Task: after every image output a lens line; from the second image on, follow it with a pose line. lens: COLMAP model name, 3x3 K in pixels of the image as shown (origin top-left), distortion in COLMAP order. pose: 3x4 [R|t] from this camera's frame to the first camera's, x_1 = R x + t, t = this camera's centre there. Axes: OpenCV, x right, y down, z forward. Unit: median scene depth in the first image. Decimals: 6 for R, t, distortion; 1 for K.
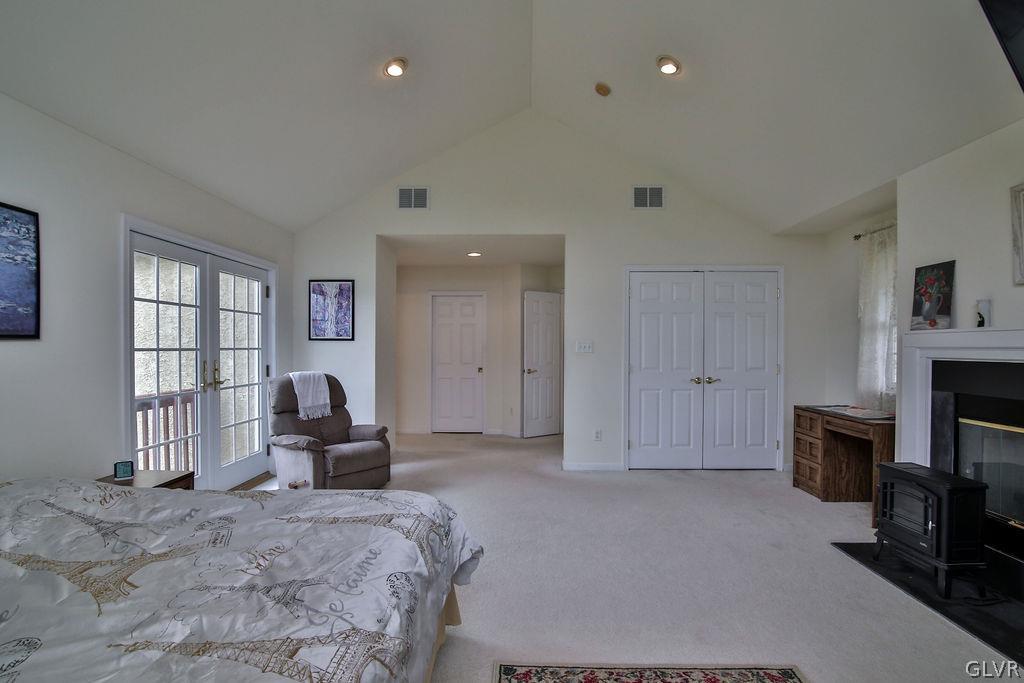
lens RADIAL K [[502.2, 0, 517.6], [0, 502.2, 346.6], [0, 0, 1]] dist [-0.019001, 0.000074]
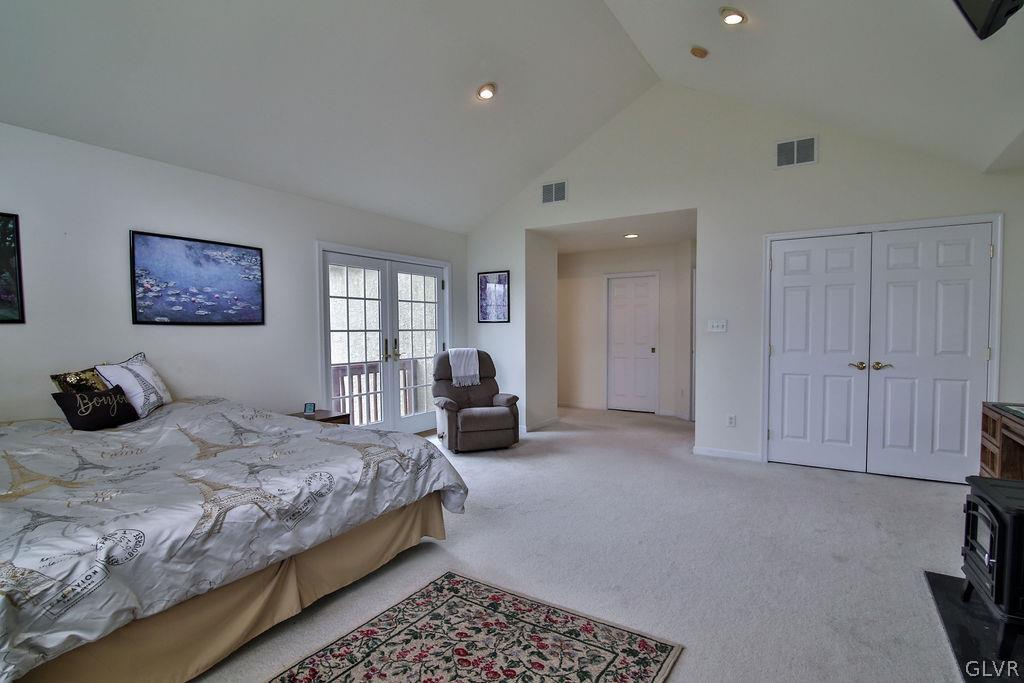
lens RADIAL K [[502.2, 0, 503.8], [0, 502.2, 346.5], [0, 0, 1]] dist [-0.019001, 0.000074]
pose [[0.851449, 0.011935, -0.524301, 0.323537], [0.007808, 0.999342, 0.035429, 0.002489], [0.524379, -0.034259, 0.850795, -0.006756]]
